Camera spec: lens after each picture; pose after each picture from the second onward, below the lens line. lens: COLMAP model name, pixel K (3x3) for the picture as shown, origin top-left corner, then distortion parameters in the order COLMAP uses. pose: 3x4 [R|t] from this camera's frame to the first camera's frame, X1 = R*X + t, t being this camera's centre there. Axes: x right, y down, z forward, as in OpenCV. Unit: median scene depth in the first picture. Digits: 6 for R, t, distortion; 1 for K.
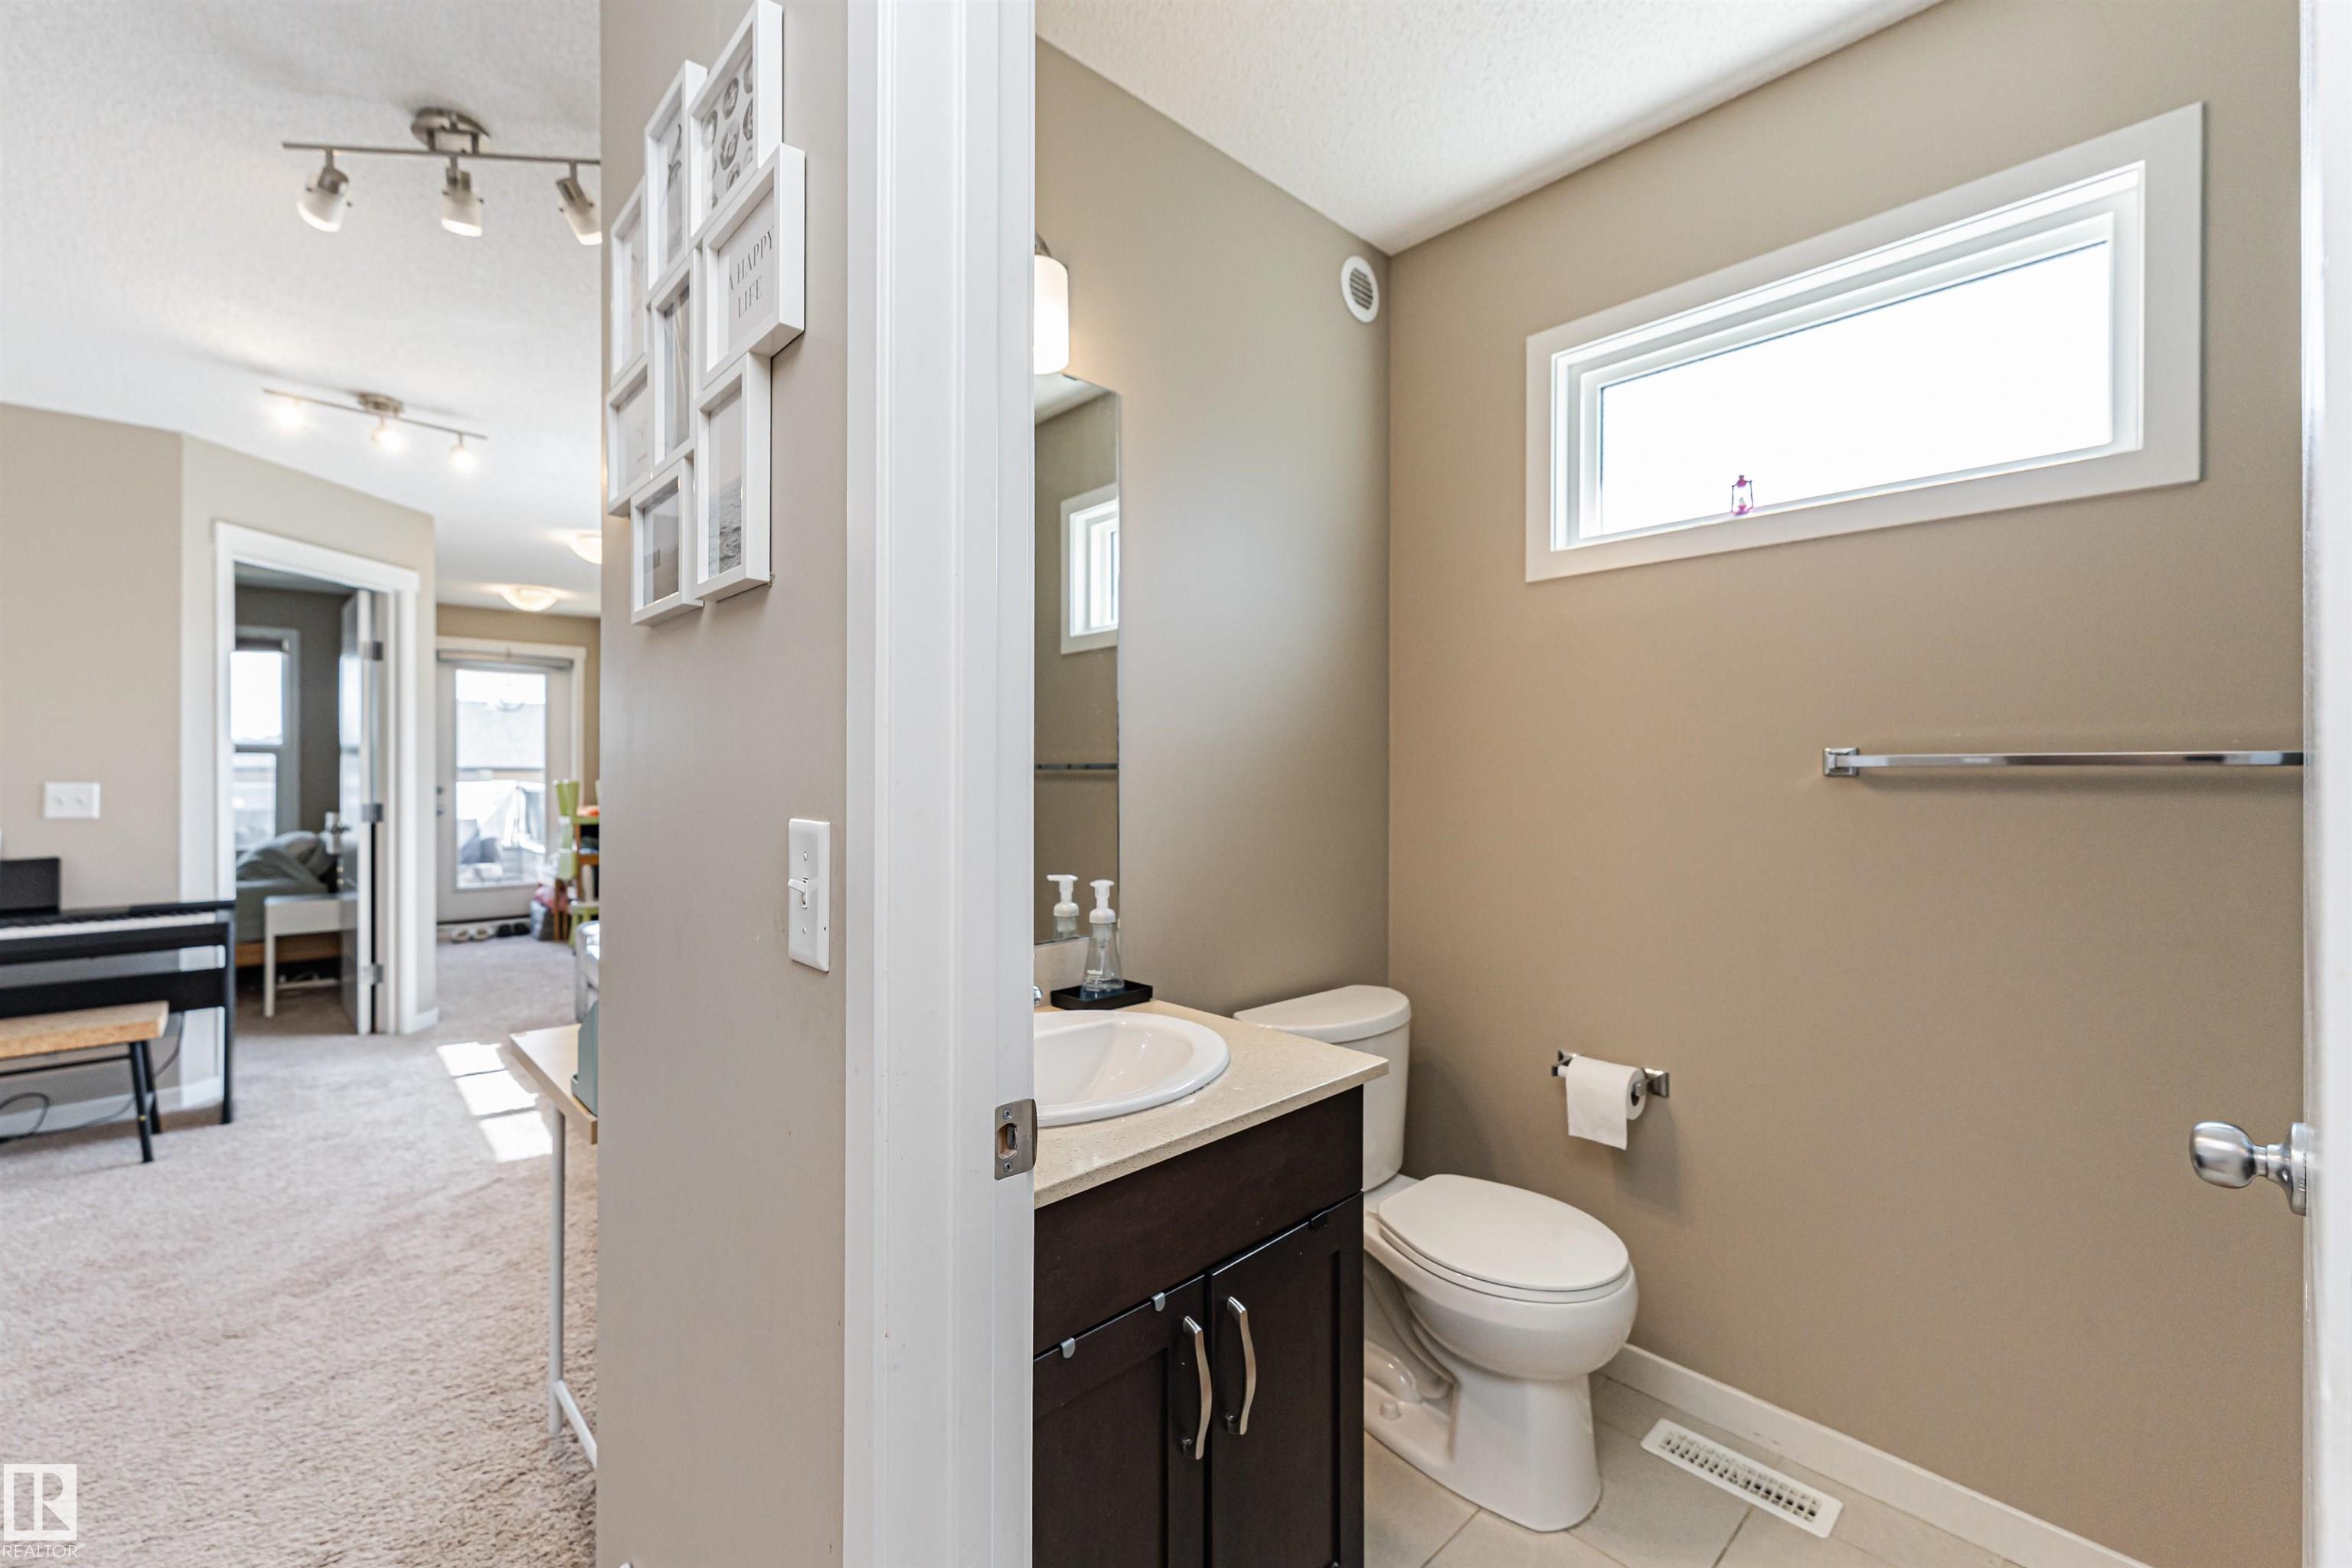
lens RADIAL K [[949.9, 0, 1177.0], [0, 949.9, 788.8], [0, 0, 1]] dist [0.001679, -0.001343]
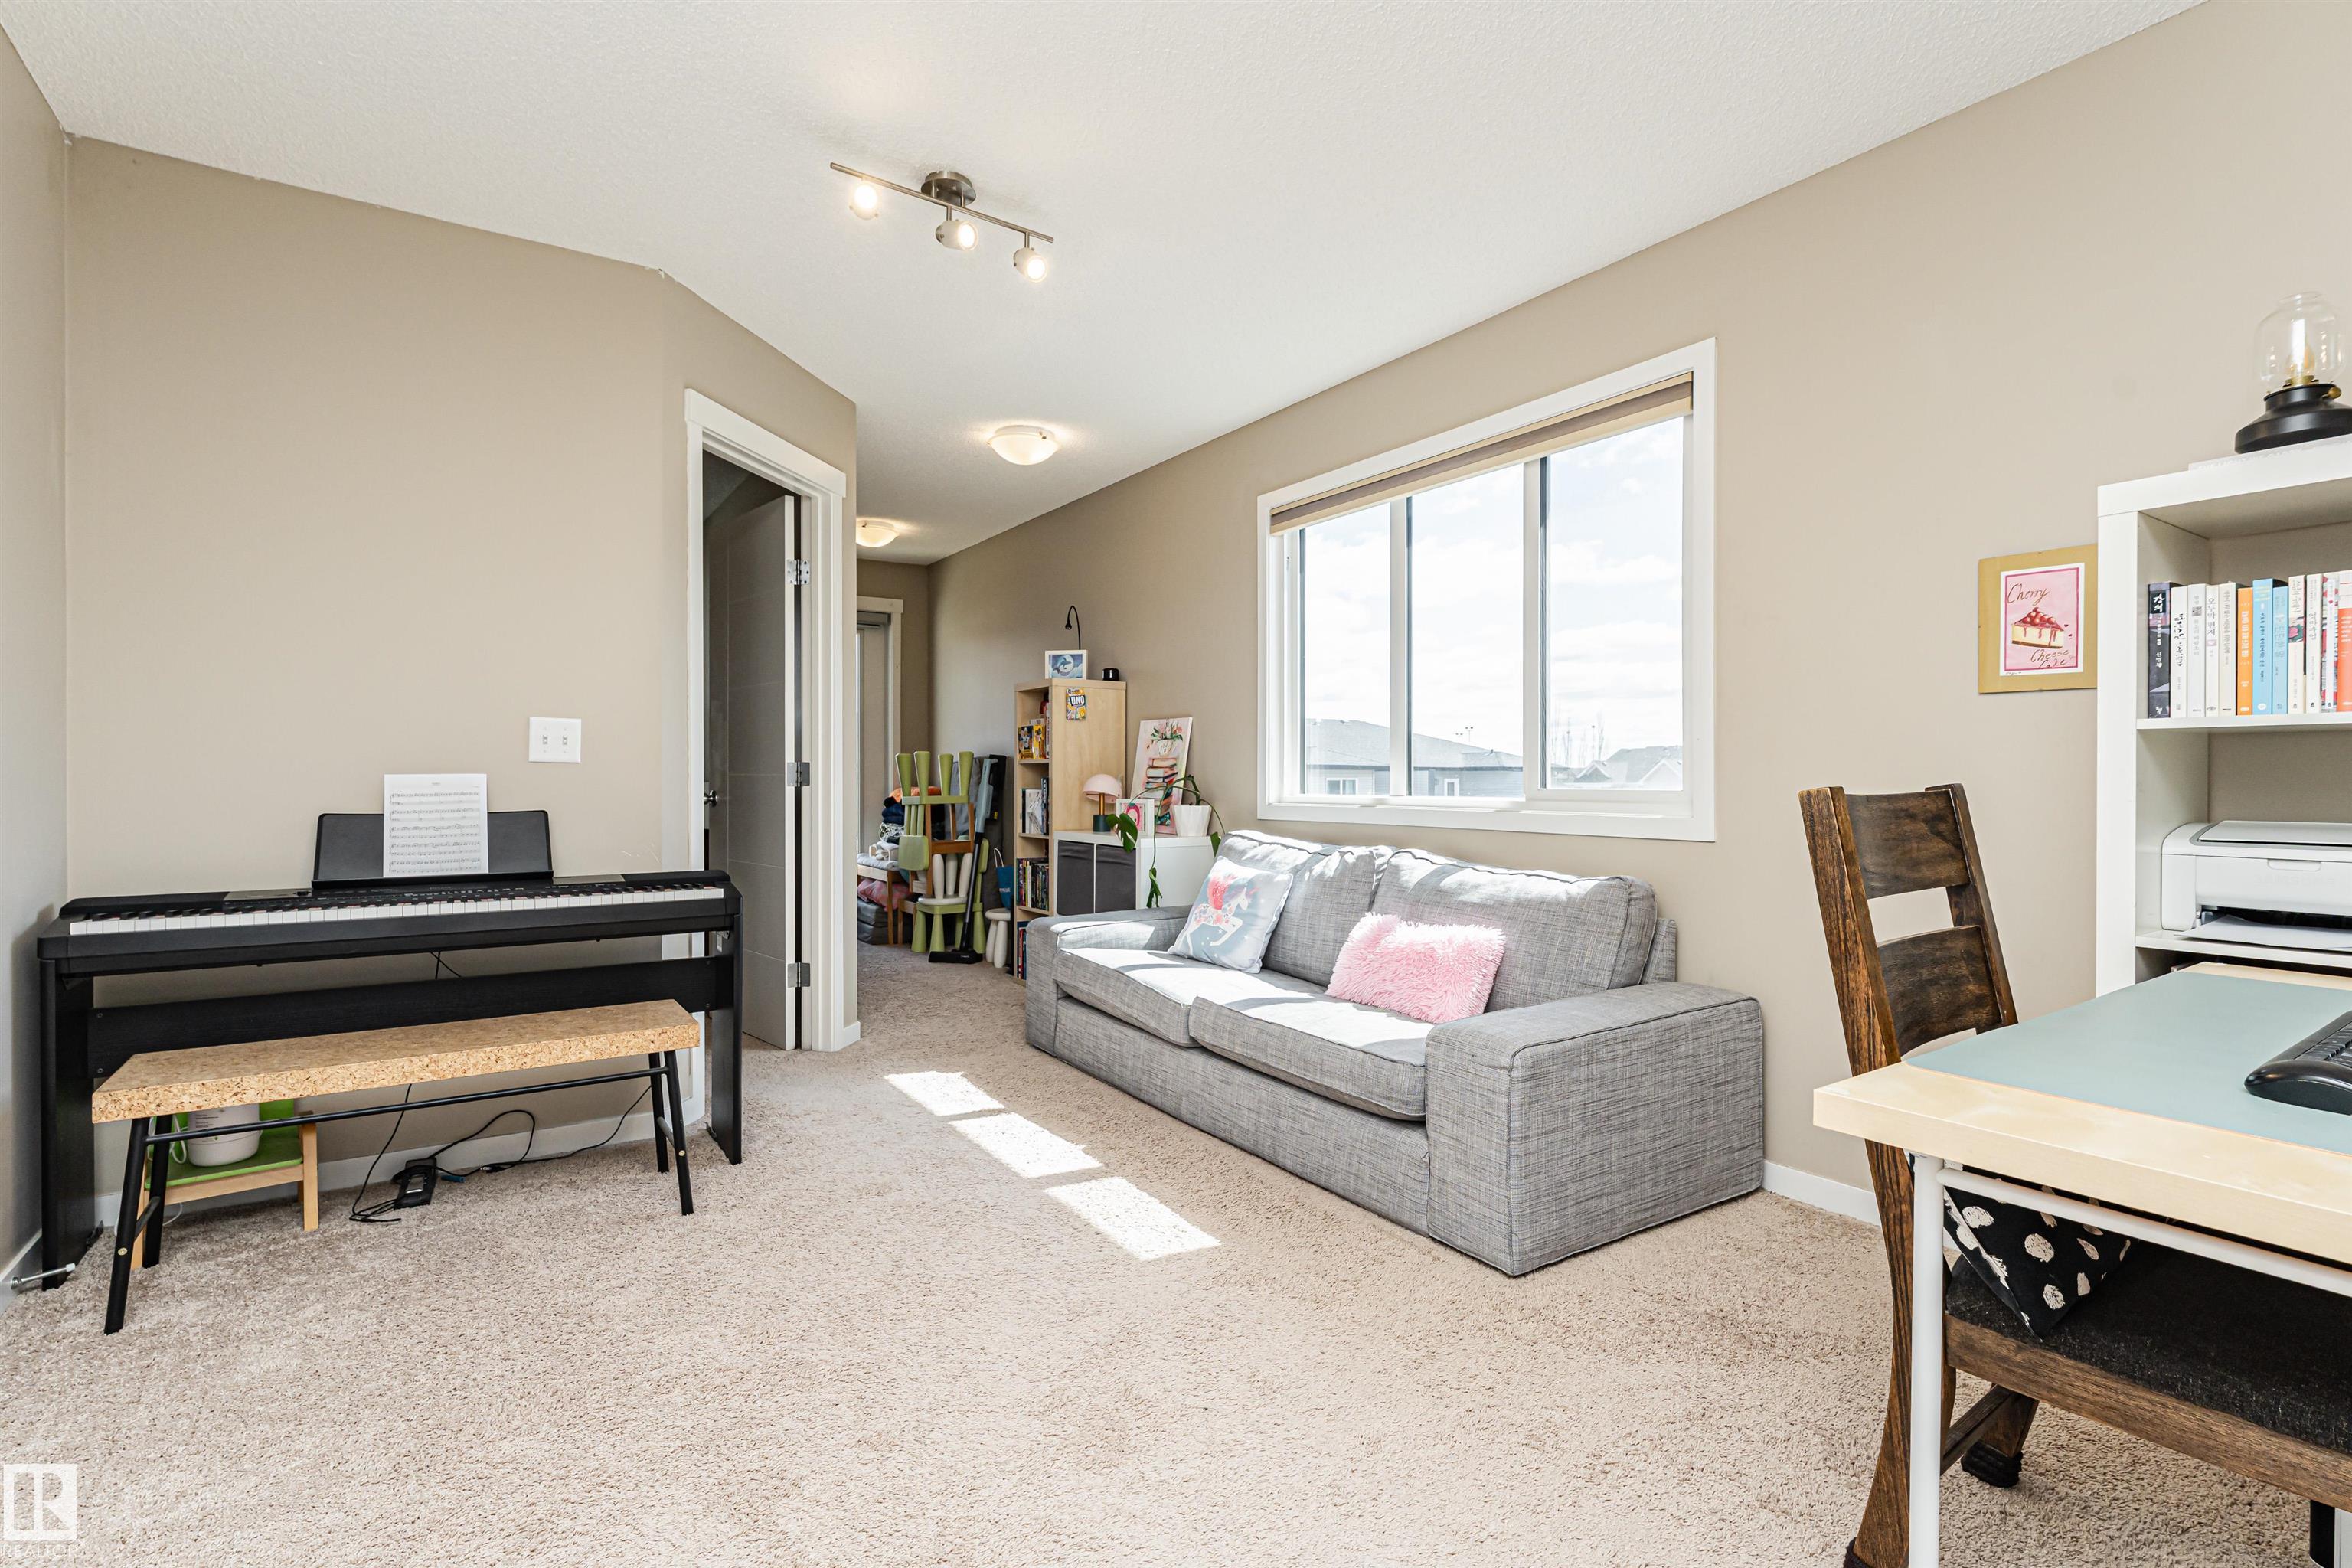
lens RADIAL K [[1124.4, 0, 1189.7], [0, 1124.4, 775.4], [0, 0, 1]] dist [-0.008789, 0.001469]
pose [[0.979988, 0.001386, -0.199054, -0.474749], [-0.003798, 0.999924, -0.011737, 0.051426], [0.199023, 0.012258, 0.979918, 0.196045]]
